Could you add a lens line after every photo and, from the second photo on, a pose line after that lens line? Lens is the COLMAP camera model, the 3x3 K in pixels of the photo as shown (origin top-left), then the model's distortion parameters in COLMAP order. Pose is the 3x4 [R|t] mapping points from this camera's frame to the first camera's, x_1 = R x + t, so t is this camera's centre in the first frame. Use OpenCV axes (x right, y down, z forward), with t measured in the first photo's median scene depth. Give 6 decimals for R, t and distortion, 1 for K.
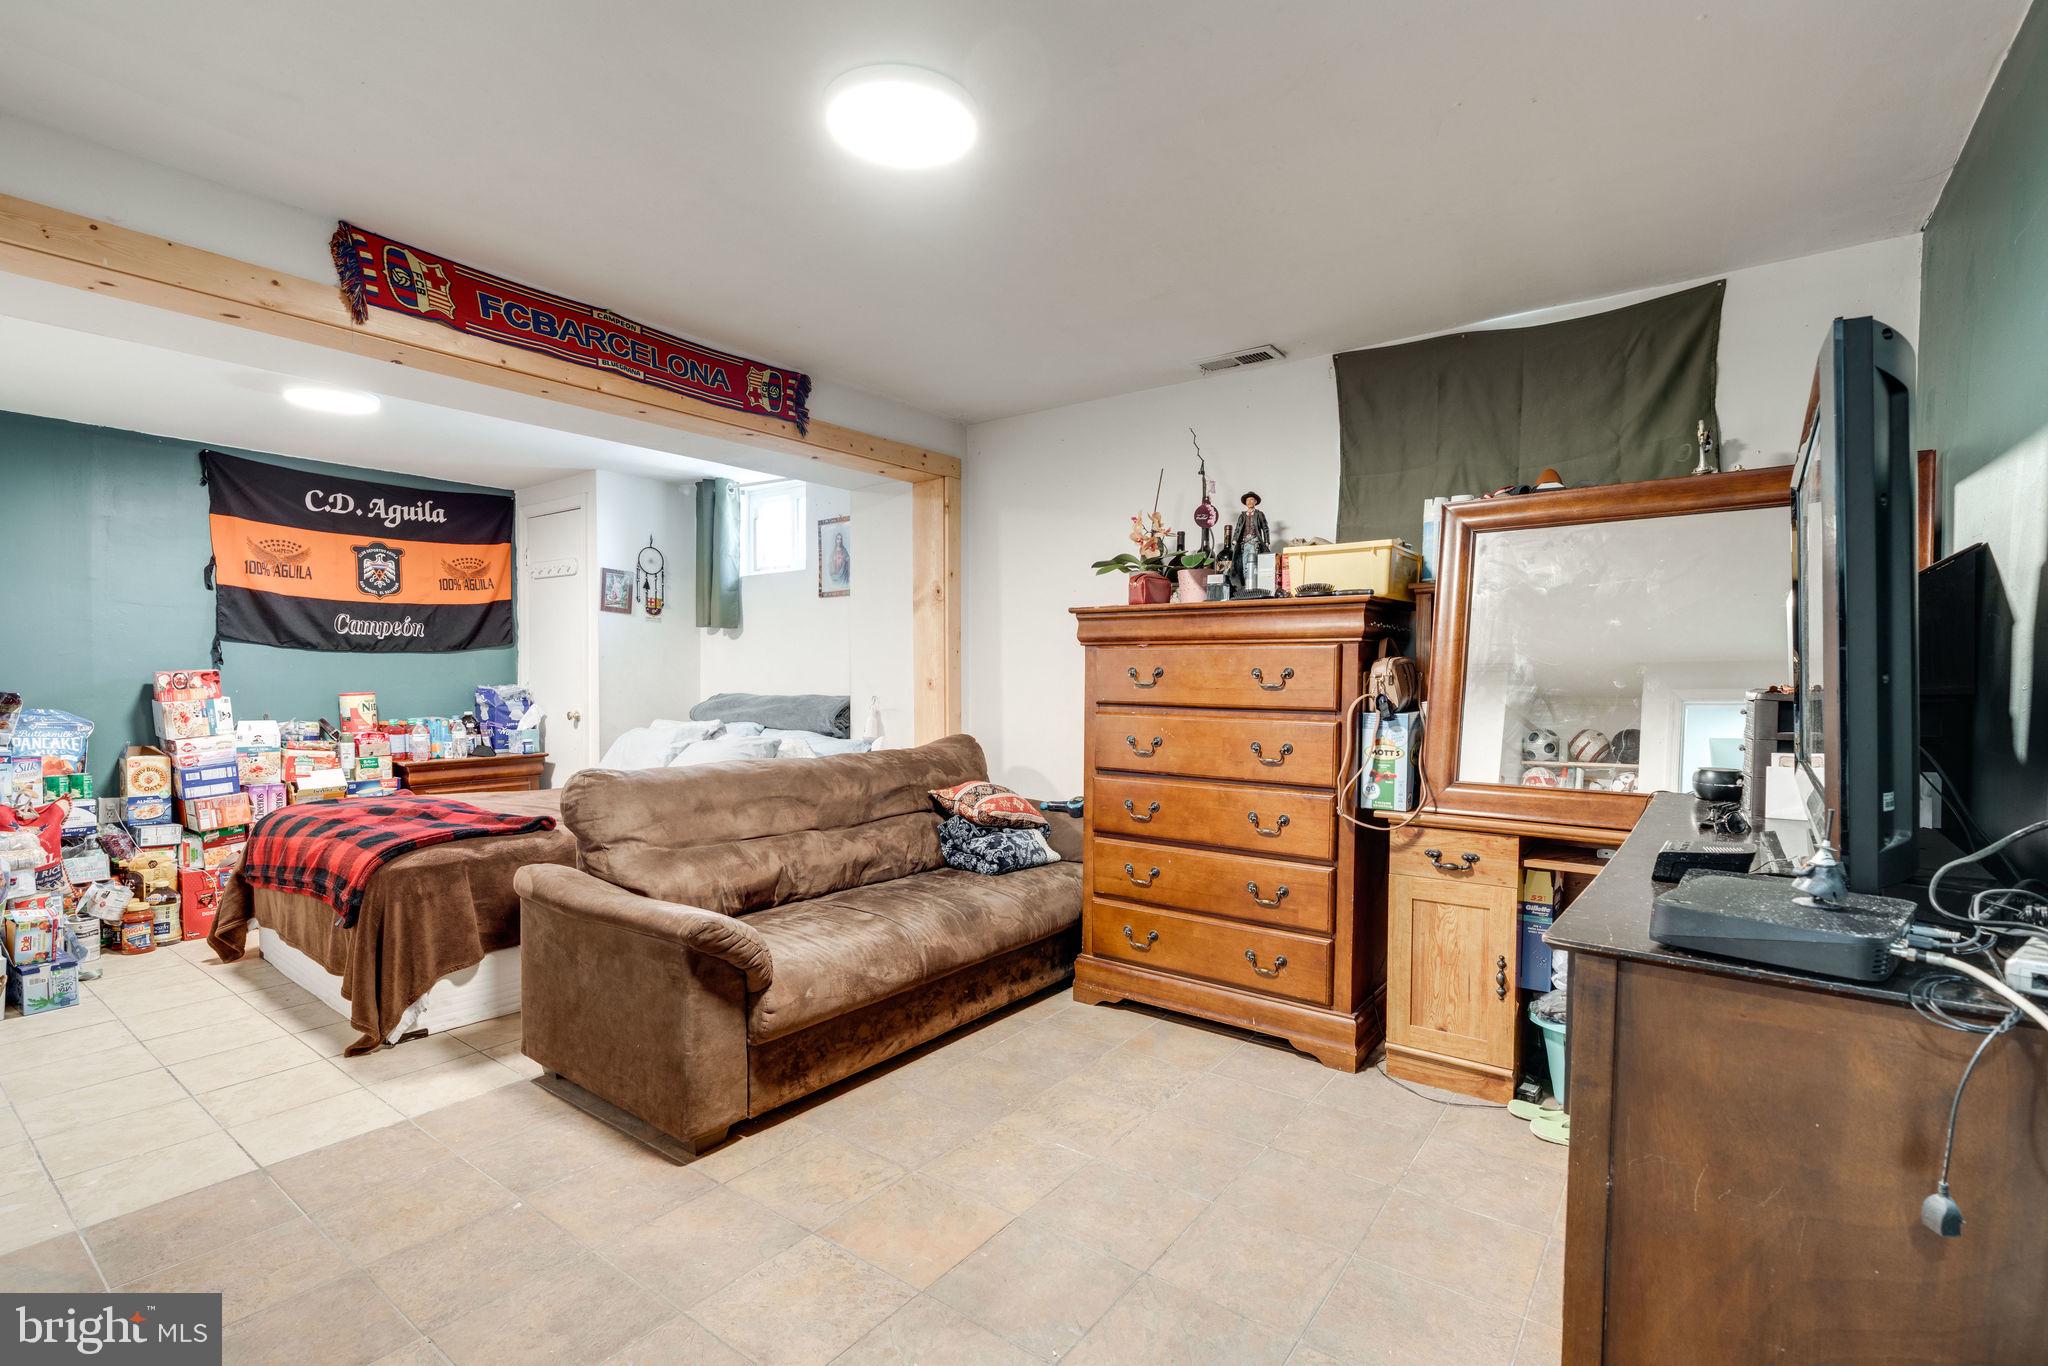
lens RADIAL K [[964.9, 0, 993.0], [0, 964.9, 677.7], [0, 0, 1]] dist [-0.004331, -0.000852]
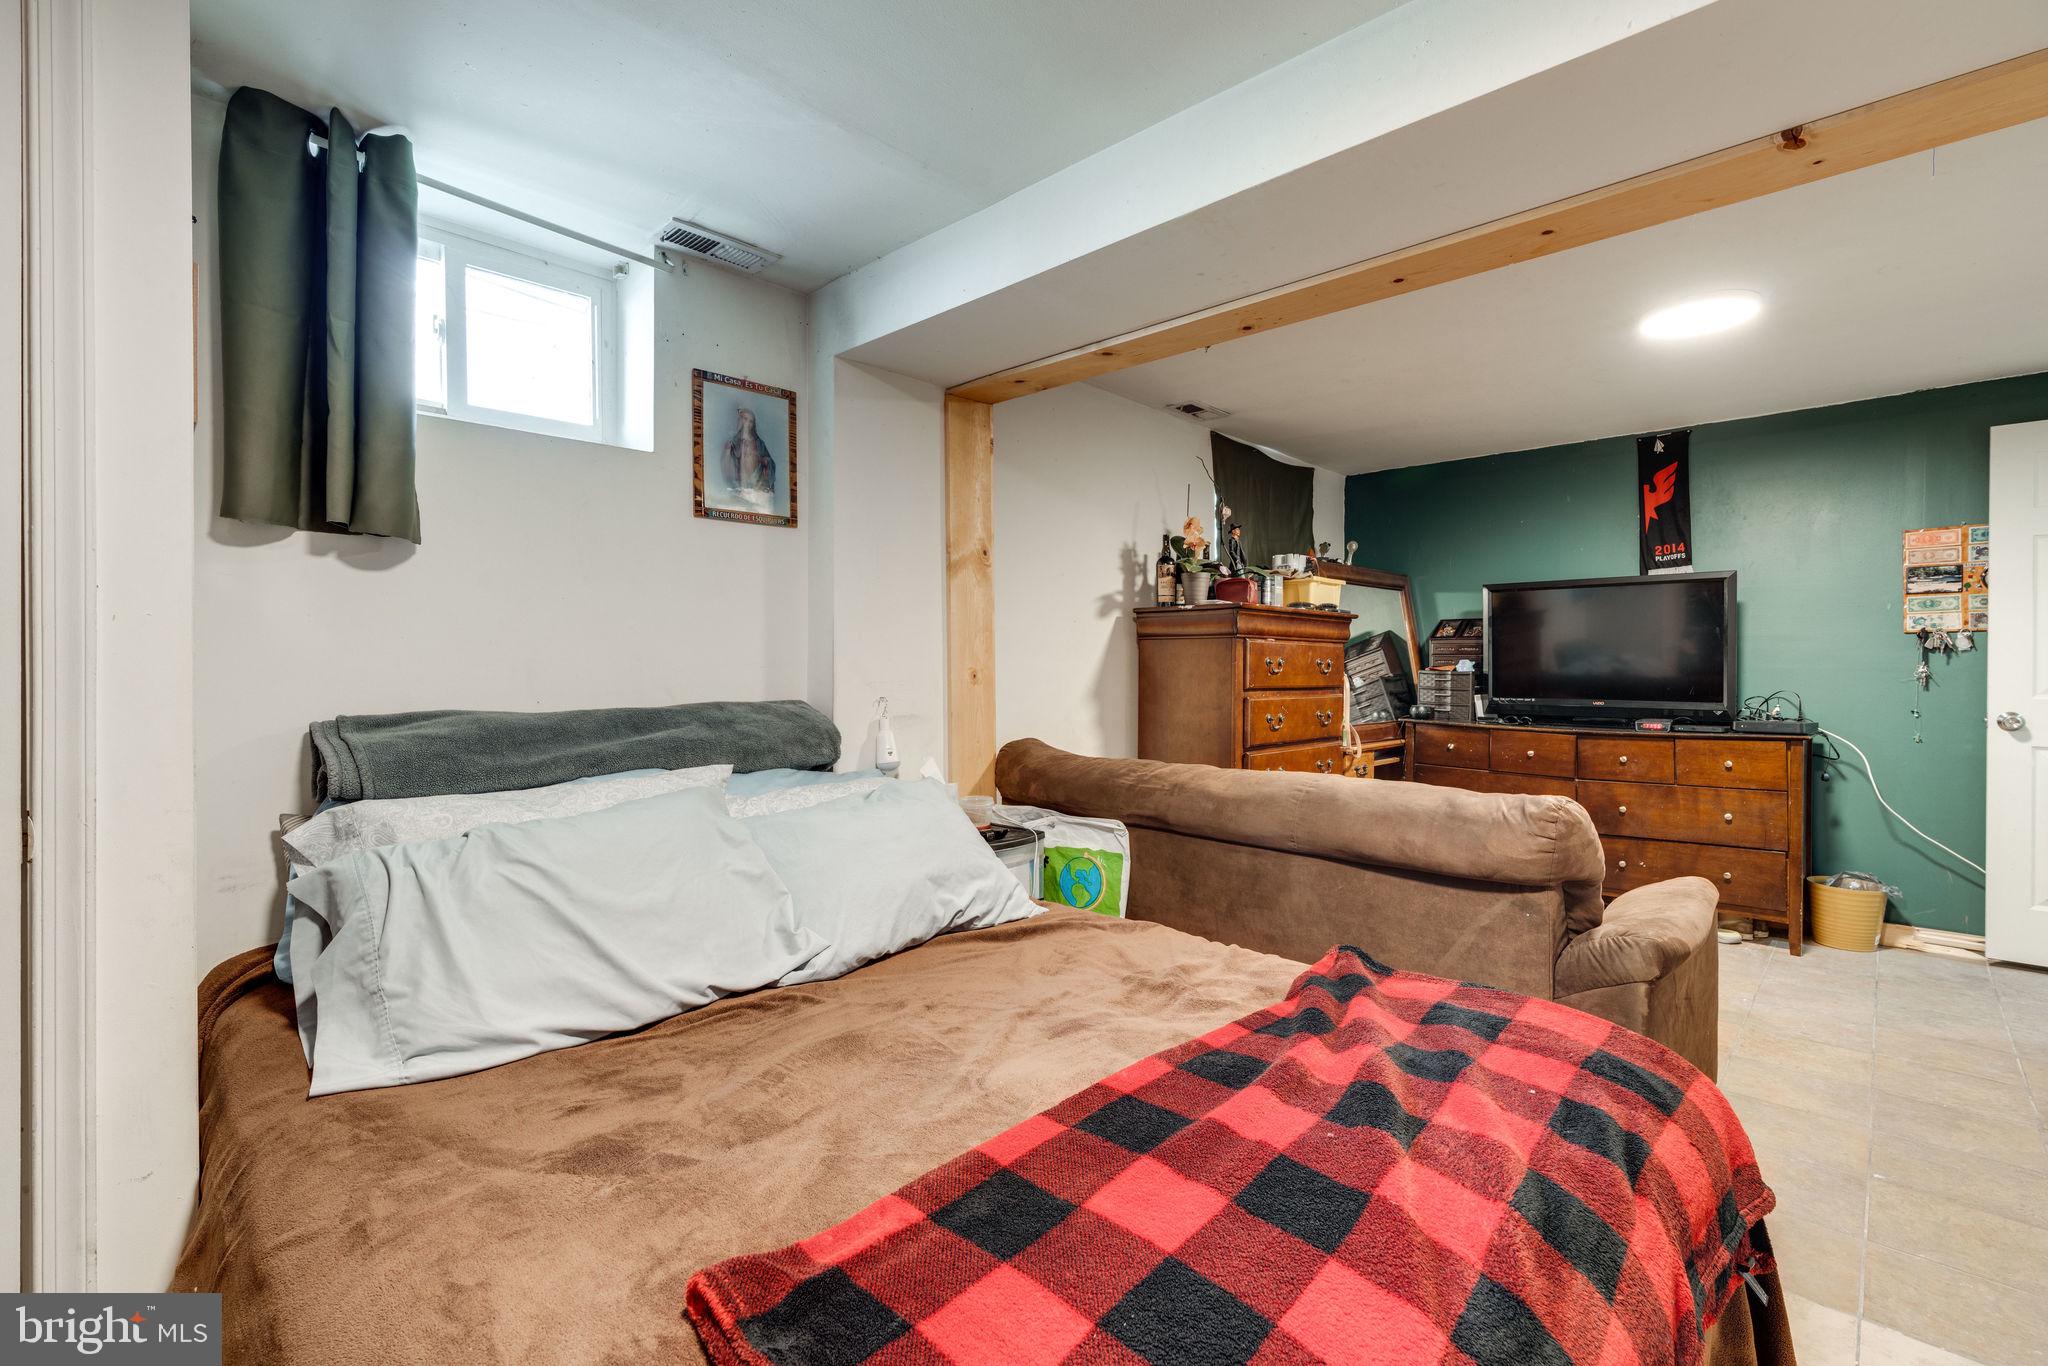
lens RADIAL K [[936.2, 0, 1015.1], [0, 936.2, 669.9], [0, 0, 1]] dist [0.000638, 0.000057]
pose [[0.081860, -0.010873, 0.996585, -0.773222], [0.005358, 0.999931, 0.010470, -0.006460], [-0.996629, 0.004483, 0.081913, 0.906701]]
